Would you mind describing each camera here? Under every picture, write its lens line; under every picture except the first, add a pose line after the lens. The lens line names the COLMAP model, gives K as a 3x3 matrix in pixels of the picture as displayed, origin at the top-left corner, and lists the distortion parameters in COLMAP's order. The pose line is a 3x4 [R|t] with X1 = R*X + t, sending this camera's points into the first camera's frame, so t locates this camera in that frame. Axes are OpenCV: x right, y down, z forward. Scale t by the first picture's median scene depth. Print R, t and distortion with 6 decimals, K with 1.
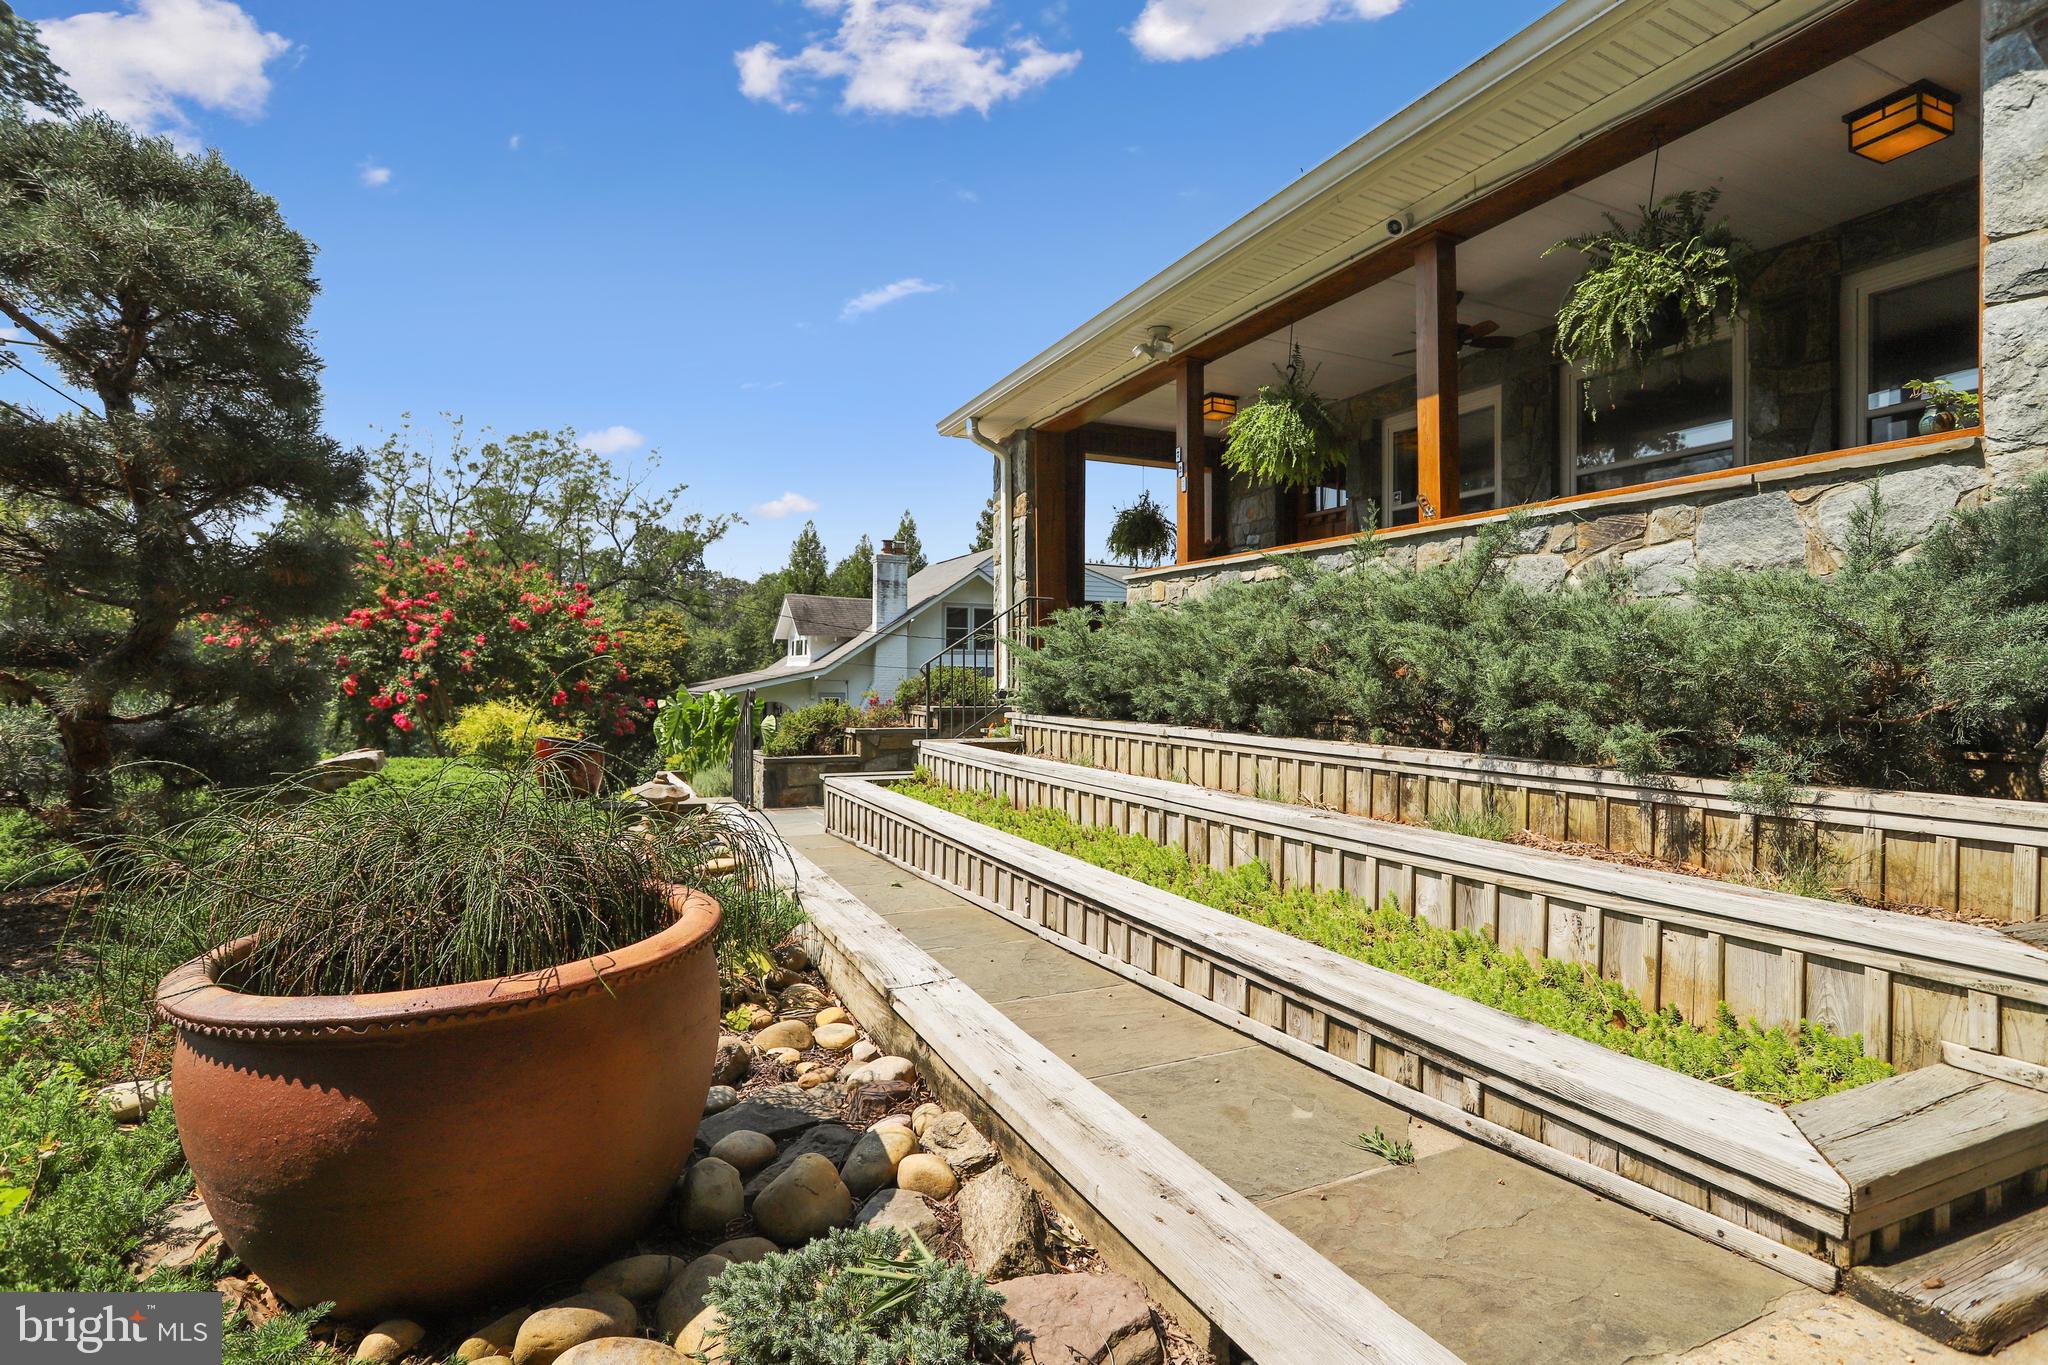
lens RADIAL K [[1008.7, 0, 1035.0], [0, 1008.7, 702.1], [0, 0, 1]] dist [-0.020398, 0.003613]
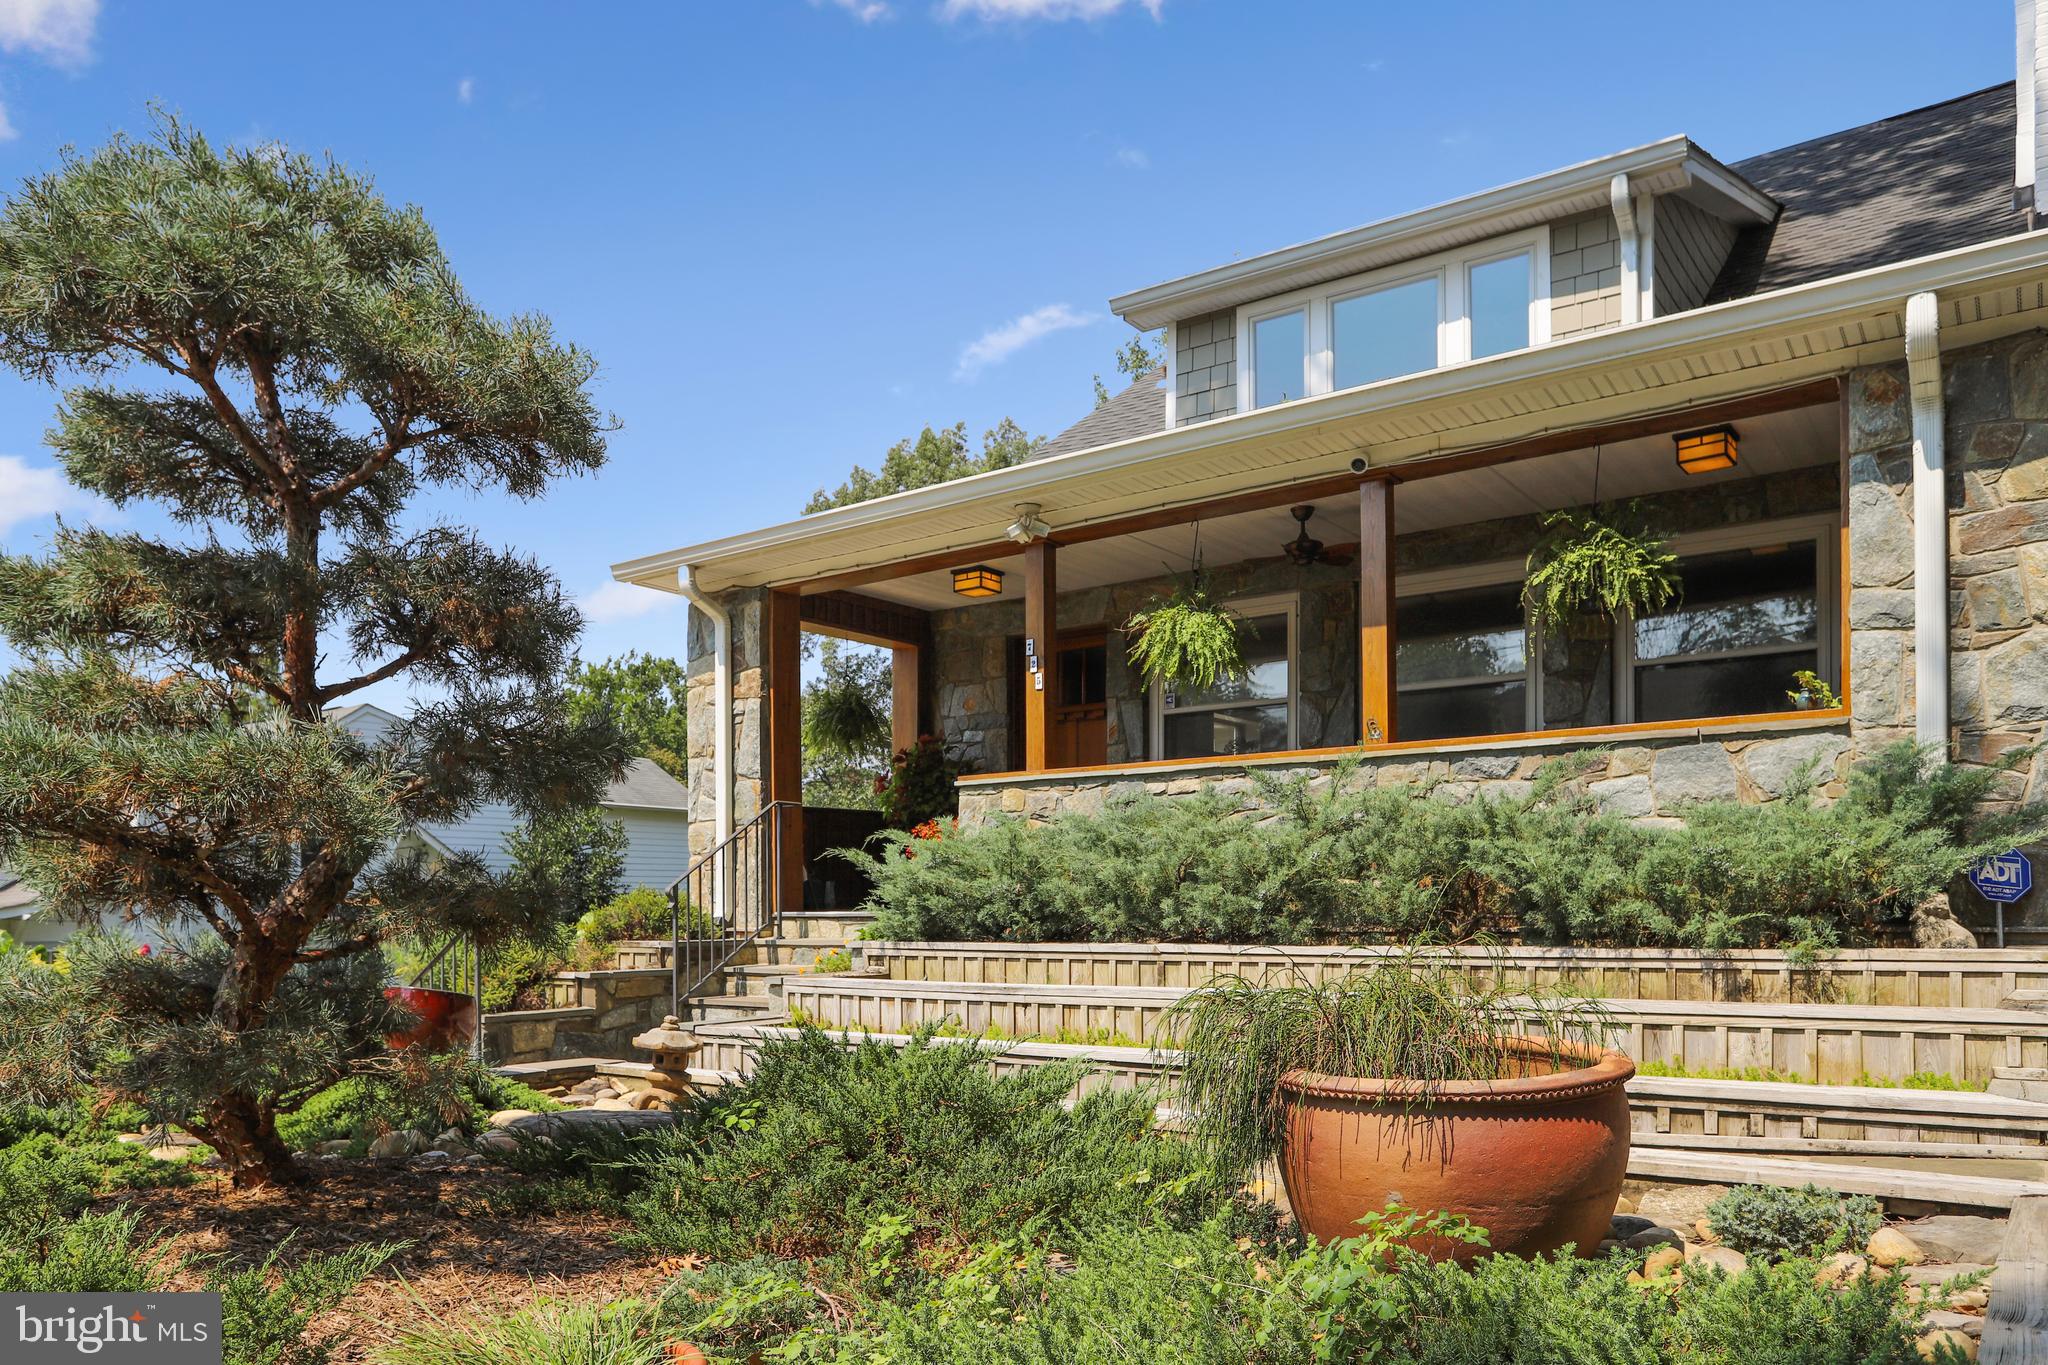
lens RADIAL K [[1445.4, 0, 1032.5], [0, 1445.4, 962.3], [0, 0, 1]] dist [-0.001745, 0.008890]
pose [[0.870707, -0.036340, 0.490458, -1.043103], [0.030418, 0.999336, 0.020044, 0.018559], [-0.490861, -0.002534, 0.871234, -0.255012]]
